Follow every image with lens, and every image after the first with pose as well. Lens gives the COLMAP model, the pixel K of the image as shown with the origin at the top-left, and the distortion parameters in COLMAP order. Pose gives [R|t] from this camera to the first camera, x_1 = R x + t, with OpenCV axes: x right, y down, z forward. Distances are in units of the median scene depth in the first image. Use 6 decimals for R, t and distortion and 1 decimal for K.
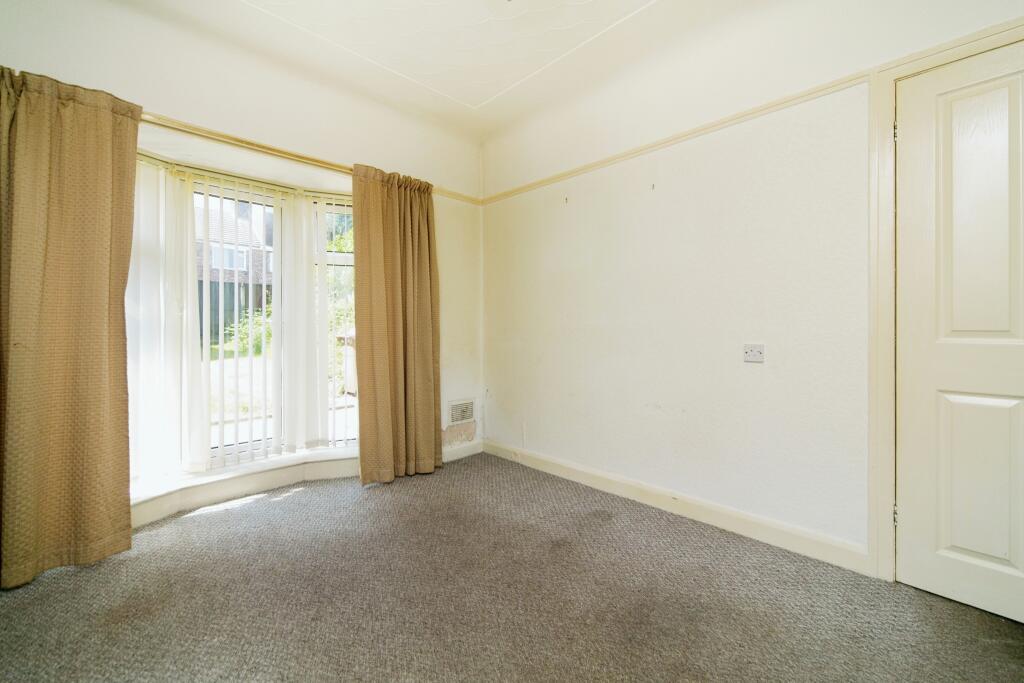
lens RADIAL K [[402.8, 0, 513.0], [0, 402.8, 336.1], [0, 0, 1]] dist [-0.001005, -0.000061]
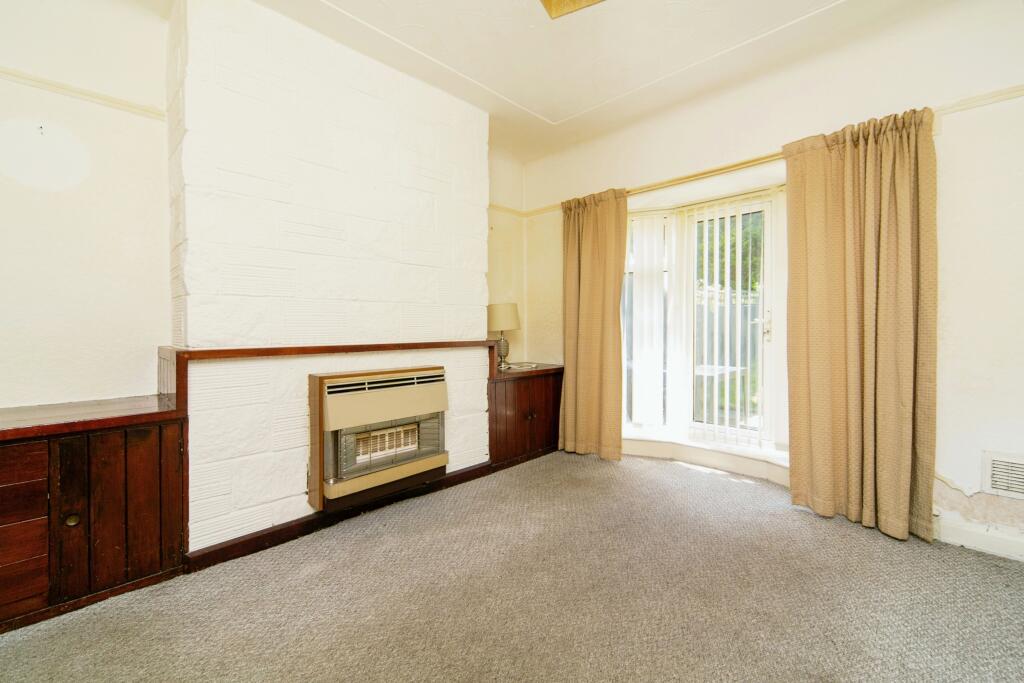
lens RADIAL K [[402.8, 0, 513.2], [0, 402.8, 330.7], [0, 0, 1]] dist [-0.001005, -0.000061]
pose [[0.062838, 0.012858, -0.997941, 0.514821], [-0.019174, 0.999748, 0.011674, -0.008999], [0.997840, 0.018401, 0.063069, 0.361653]]
